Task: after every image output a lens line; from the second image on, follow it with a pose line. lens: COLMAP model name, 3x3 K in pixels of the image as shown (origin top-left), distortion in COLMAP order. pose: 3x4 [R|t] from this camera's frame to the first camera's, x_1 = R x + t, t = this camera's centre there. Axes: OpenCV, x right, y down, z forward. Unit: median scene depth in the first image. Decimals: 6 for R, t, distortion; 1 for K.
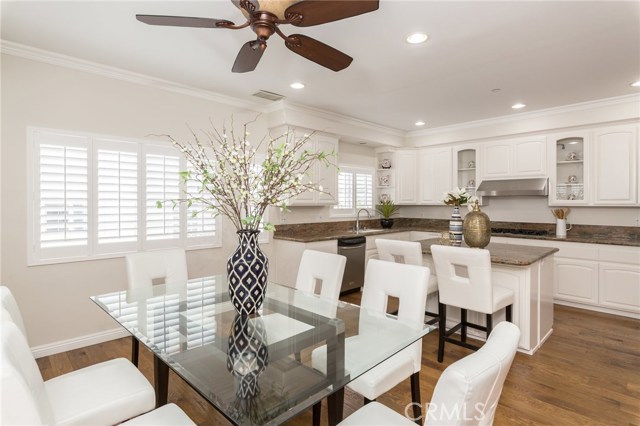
lens RADIAL K [[332.7, 0, 318.1], [0, 332.7, 205.3], [0, 0, 1]] dist [-0.004367, -0.001594]
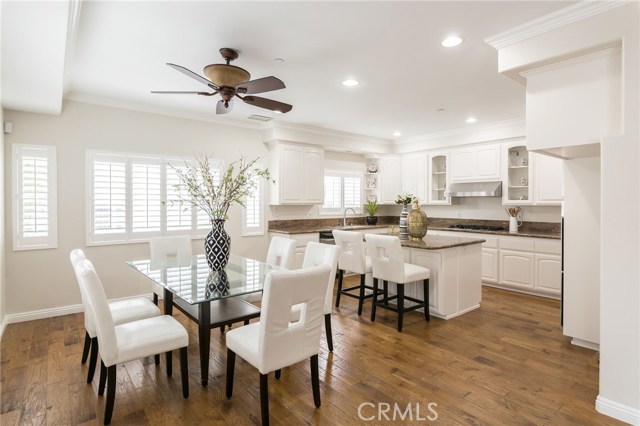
lens RADIAL K [[332.7, 0, 318.1], [0, 332.7, 205.3], [0, 0, 1]] dist [-0.004367, -0.001594]
pose [[0.996152, 0.001967, -0.087622, 0.162835], [-0.001905, 0.999998, 0.000792, 0.001479], [0.087624, -0.000622, 0.996153, -0.222164]]
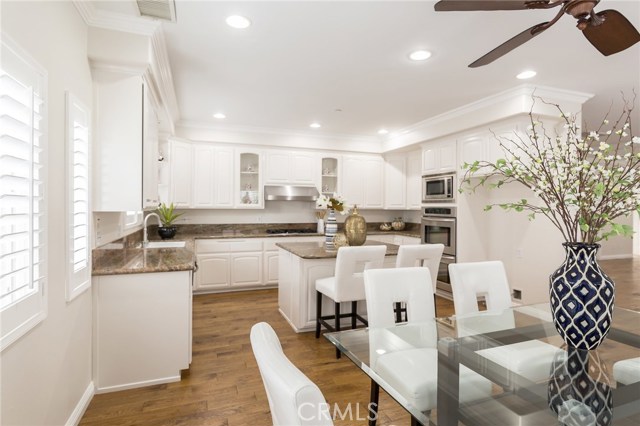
lens RADIAL K [[332.7, 0, 318.1], [0, 332.7, 205.3], [0, 0, 1]] dist [-0.004367, -0.001594]
pose [[0.409791, 0.004689, 0.912167, -0.476413], [0.002477, 0.999977, -0.006253, -0.004666], [-0.912176, 0.004822, 0.409770, 0.492745]]
